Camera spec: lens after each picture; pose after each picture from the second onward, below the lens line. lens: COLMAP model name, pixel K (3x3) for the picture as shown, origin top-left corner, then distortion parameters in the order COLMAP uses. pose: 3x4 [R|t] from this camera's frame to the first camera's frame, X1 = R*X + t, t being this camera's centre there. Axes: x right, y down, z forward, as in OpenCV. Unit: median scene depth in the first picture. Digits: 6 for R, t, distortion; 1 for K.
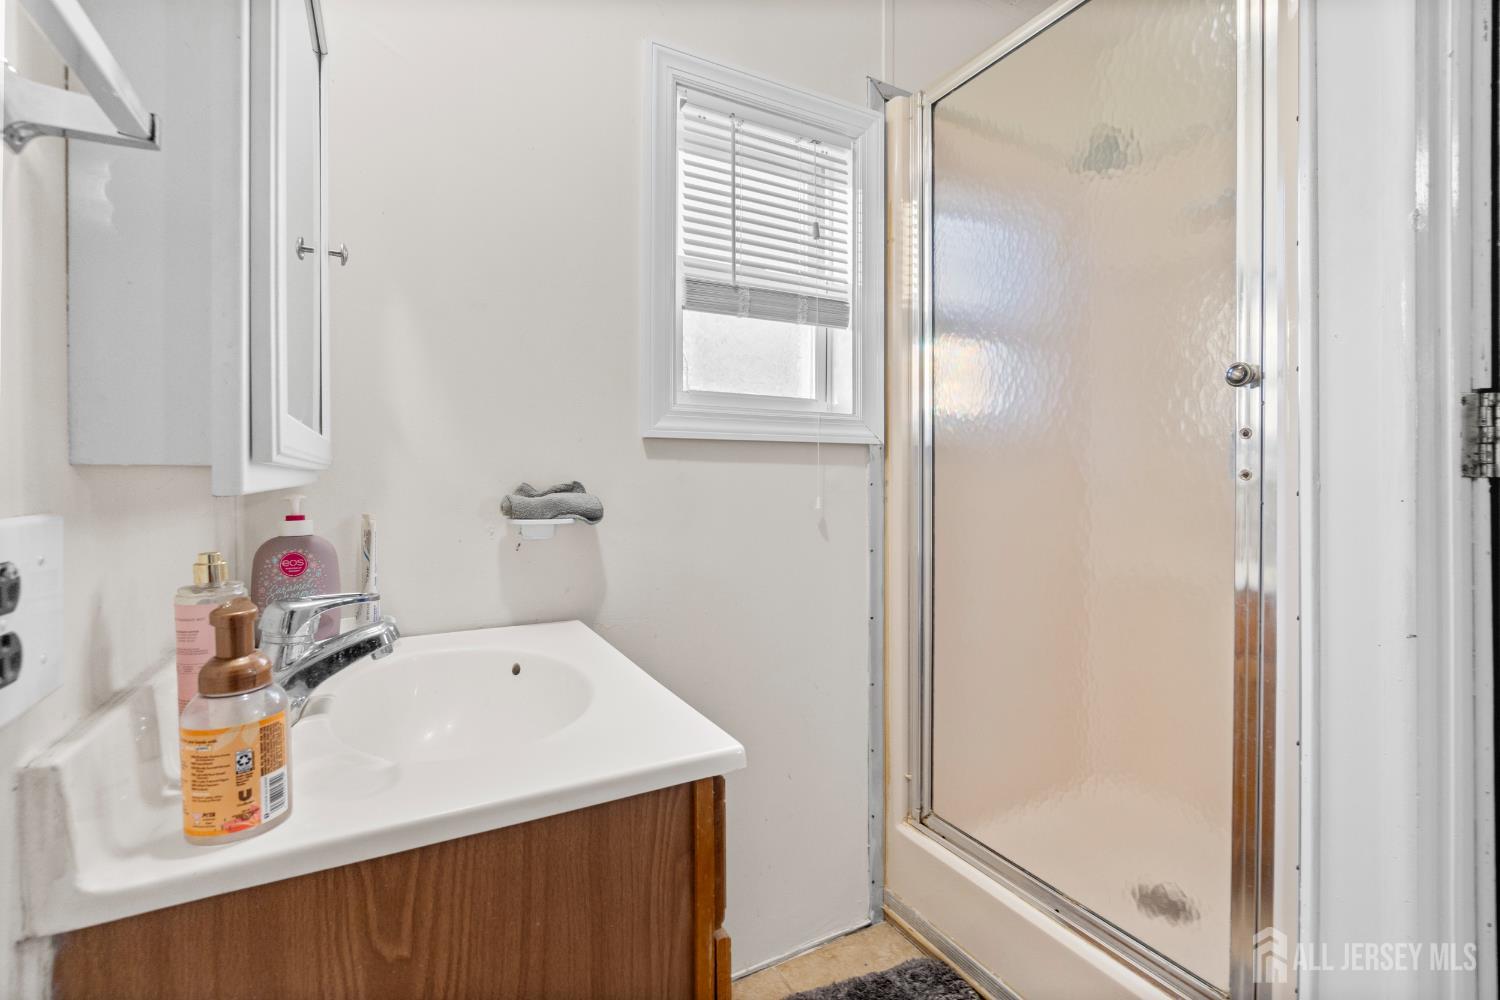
lens RADIAL K [[667.9, 0, 751.2], [0, 667.9, 471.0], [0, 0, 1]] dist [0.026304, -0.000024]
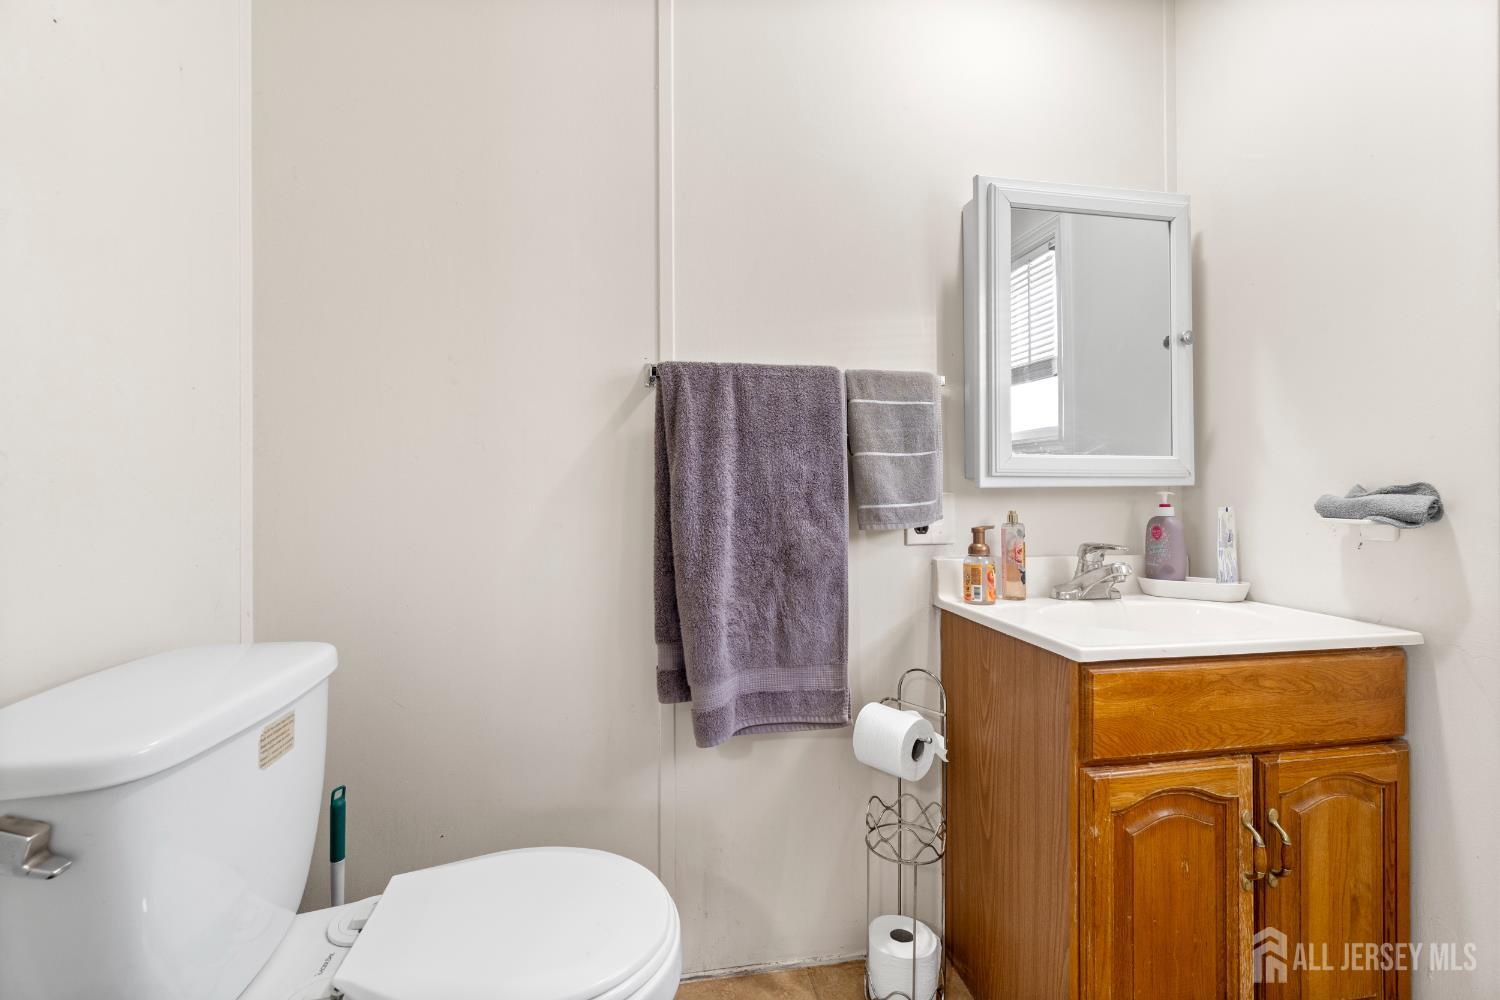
lens RADIAL K [[662.5, 0, 750.0], [0, 662.5, 500.0], [0, 0, 1]] dist [0.000511, 0.000060]
pose [[-0.319139, 0.004893, -0.947695, 1.703398], [0.000624, 0.999988, 0.004953, 0.065884], [0.947708, 0.000989, -0.319138, 0.786444]]
